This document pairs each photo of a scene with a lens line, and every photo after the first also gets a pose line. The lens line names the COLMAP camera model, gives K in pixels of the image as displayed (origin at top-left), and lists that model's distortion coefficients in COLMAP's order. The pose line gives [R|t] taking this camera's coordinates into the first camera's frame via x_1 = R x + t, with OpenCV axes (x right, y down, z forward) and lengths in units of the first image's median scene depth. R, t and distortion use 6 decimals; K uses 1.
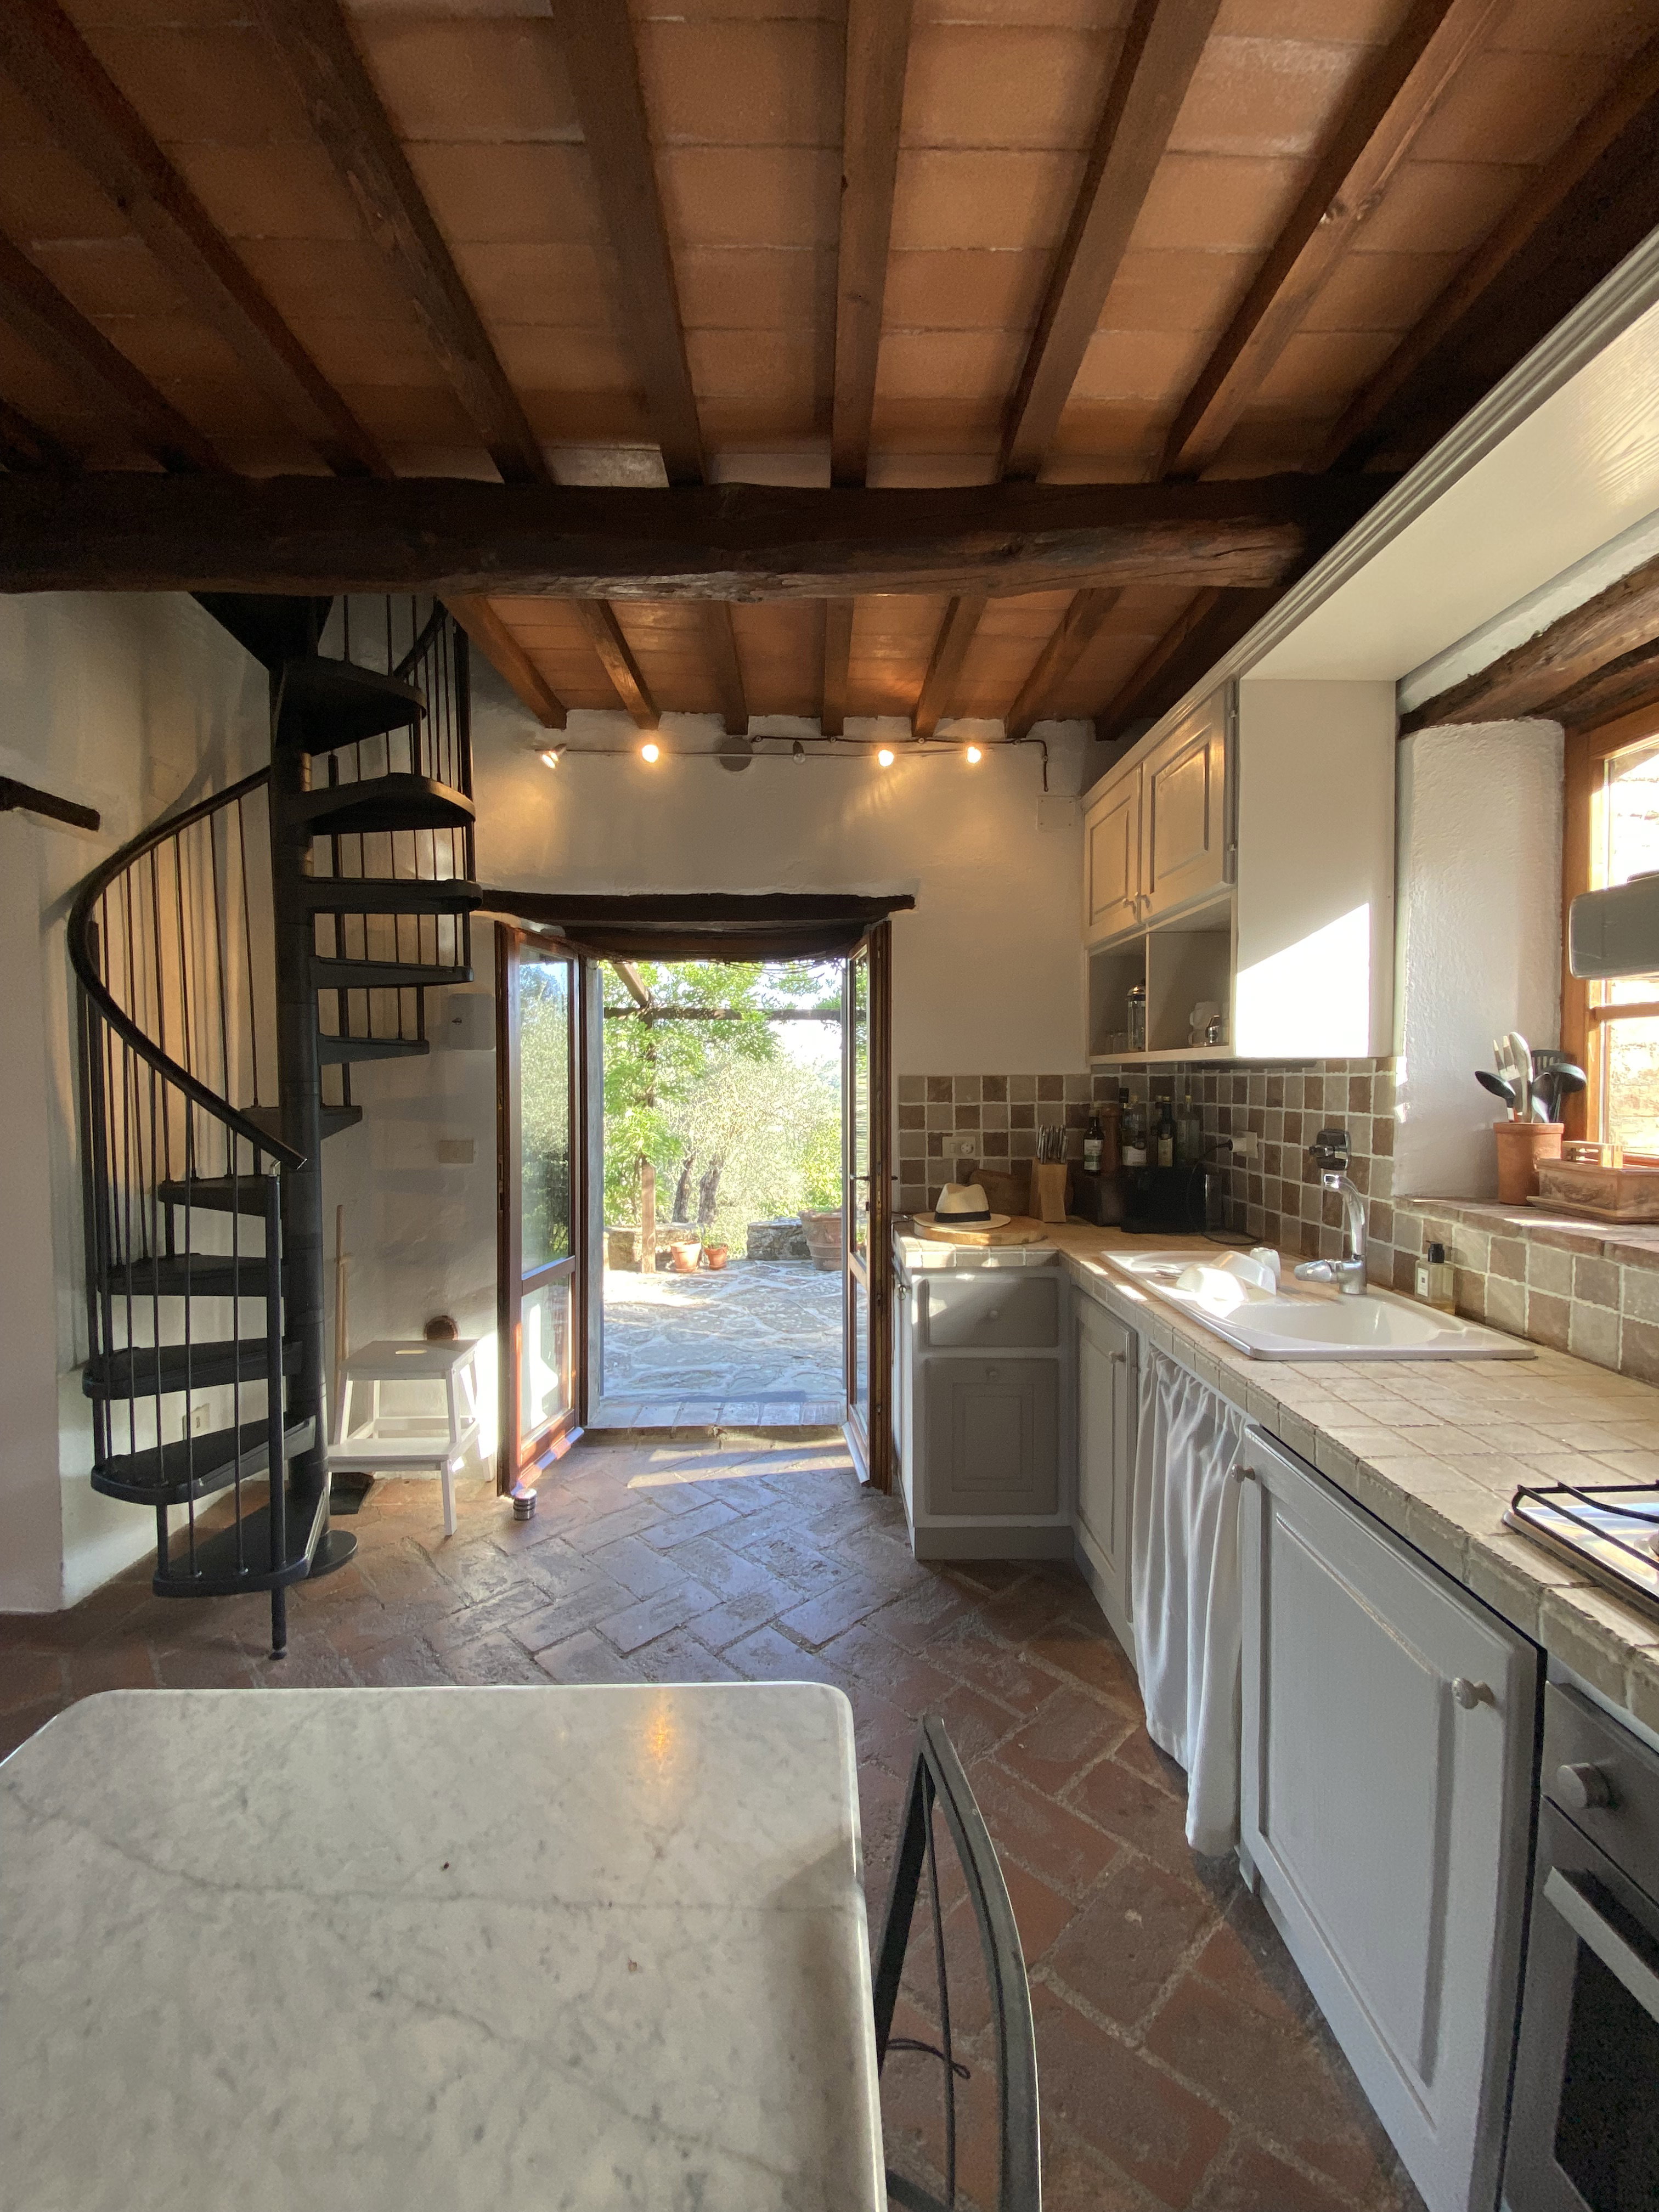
lens RADIAL K [[894.3, 0, 829.7], [0, 894.3, 1107.9], [0, 0, 1]] dist [0.000282, -0.000028]
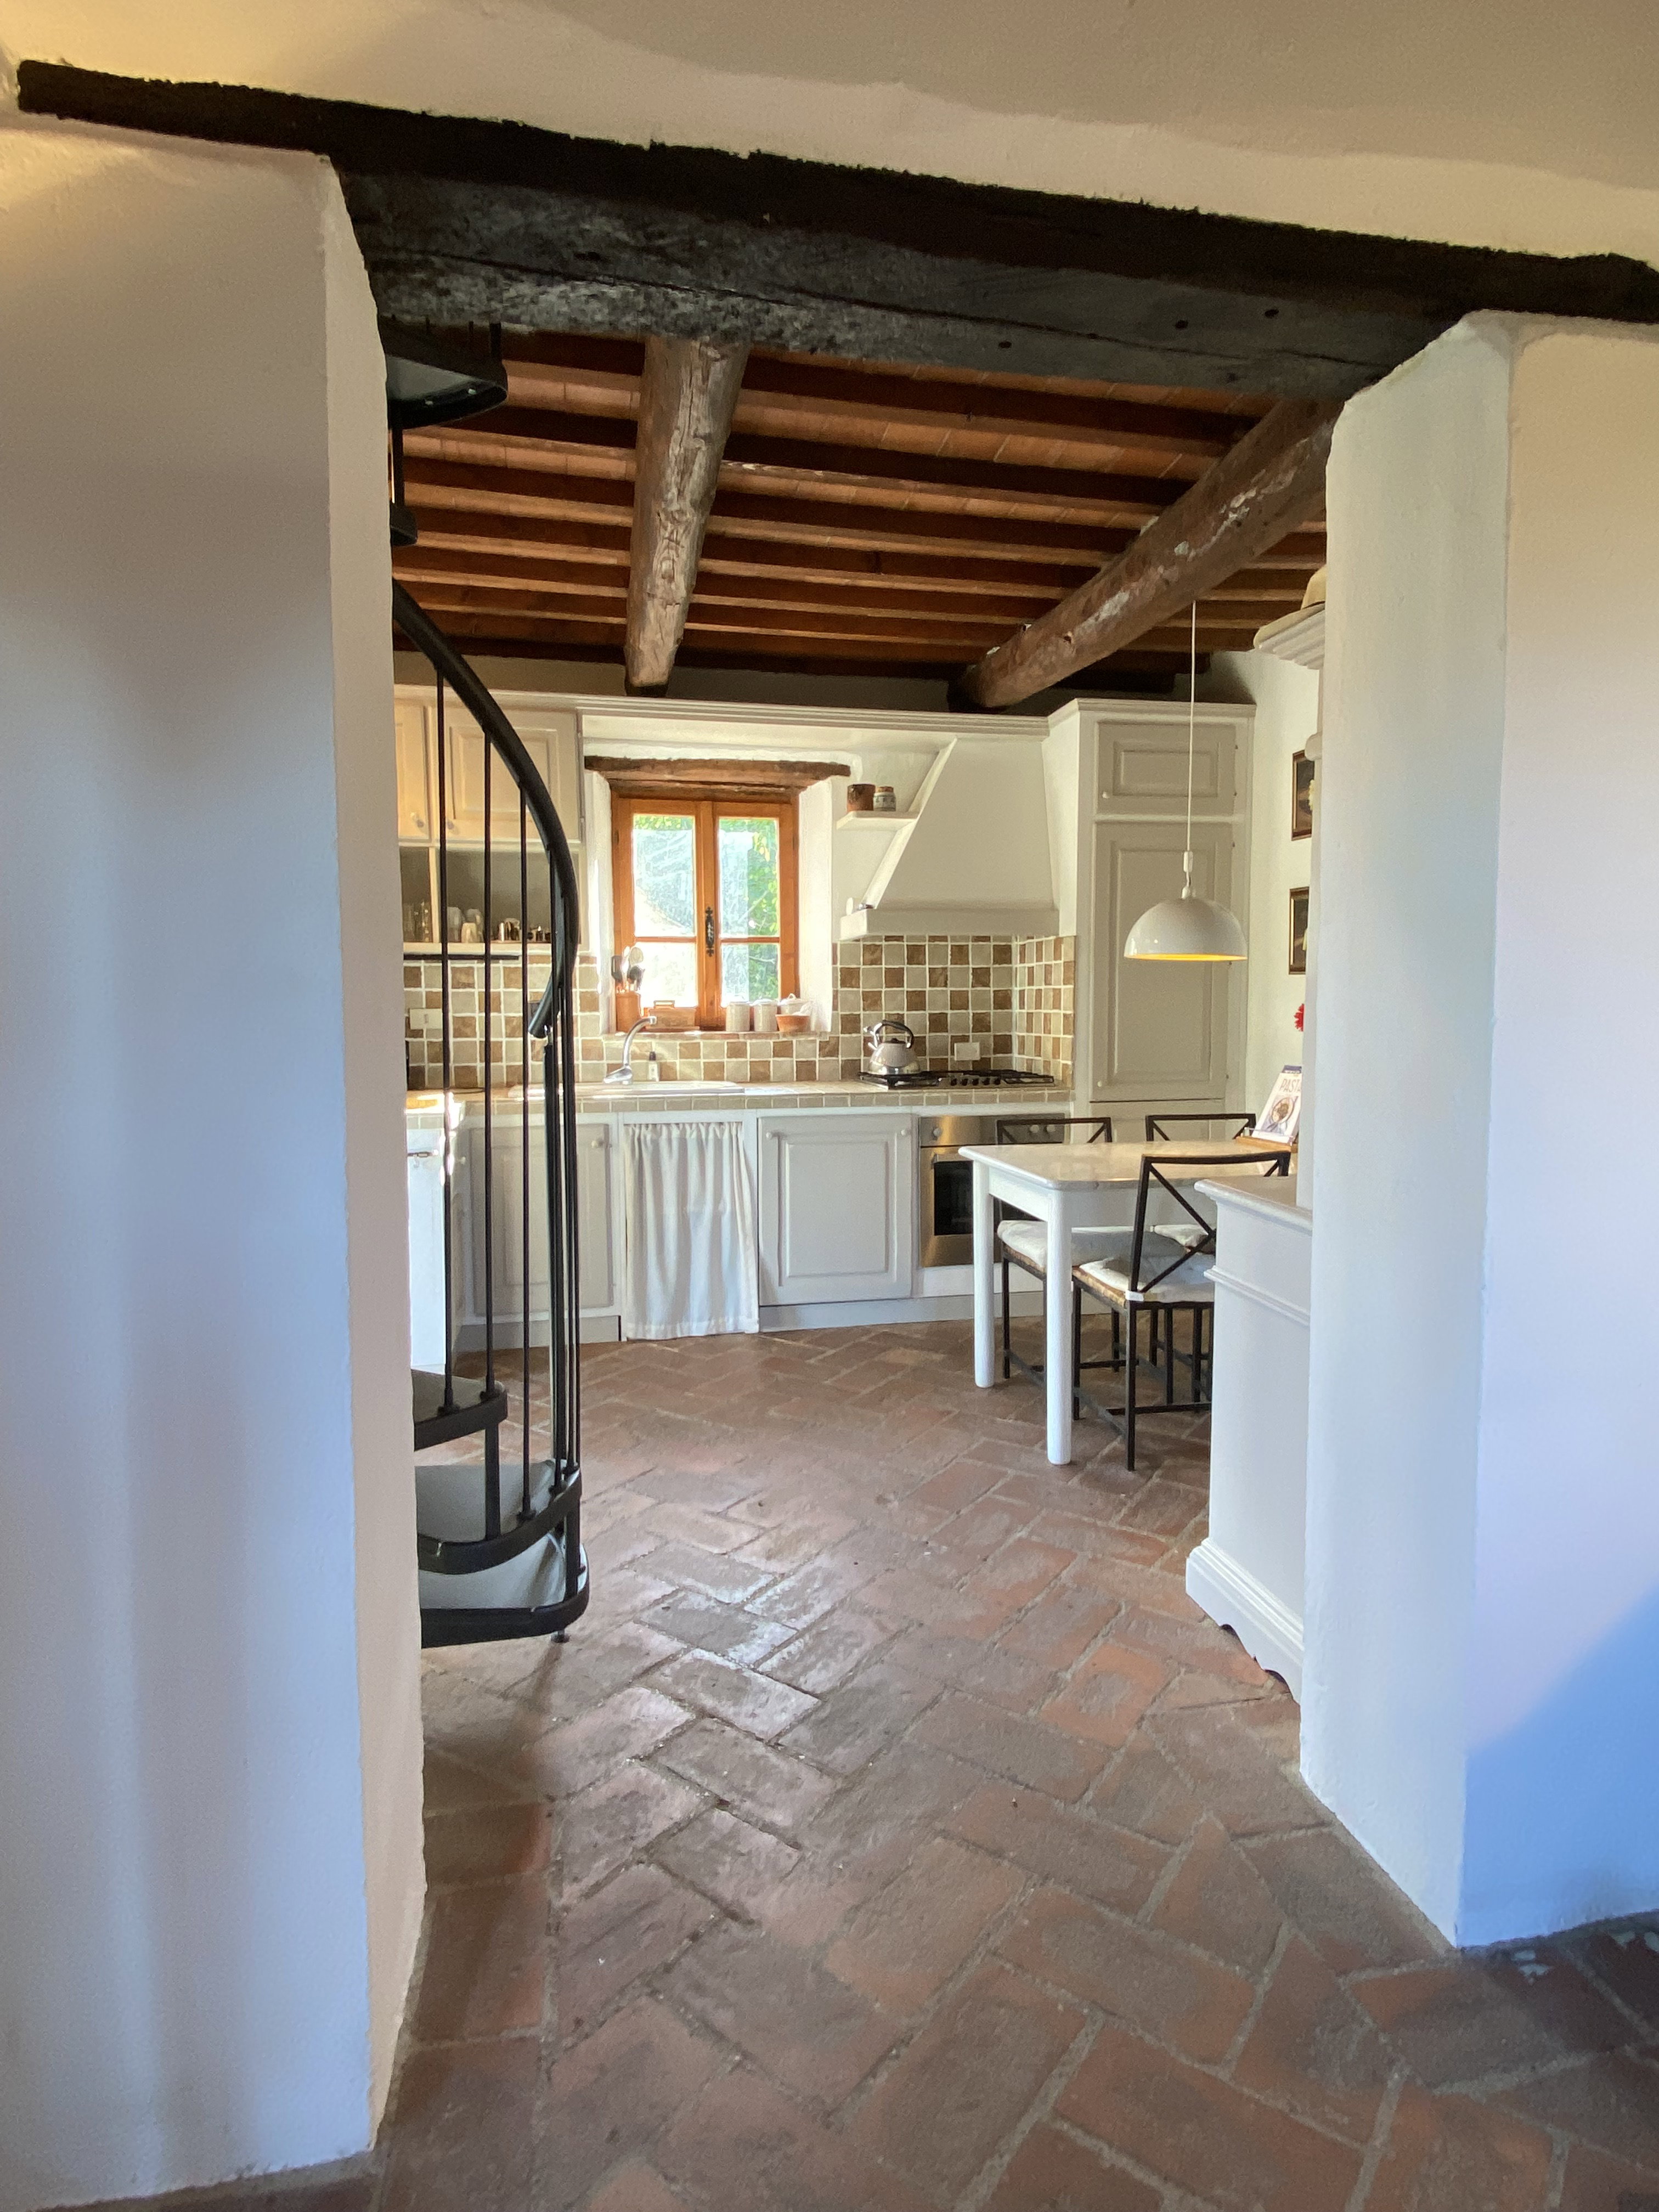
lens RADIAL K [[1206.9, 0, 835.9], [0, 1206.9, 1112.9], [0, 0, 1]] dist [0.021207, -0.018153]
pose [[-0.172229, -0.075347, 0.982171, -1.755746], [0.049067, 0.995176, 0.084949, 0.069522], [-0.983834, 0.062823, -0.167701, 0.921257]]
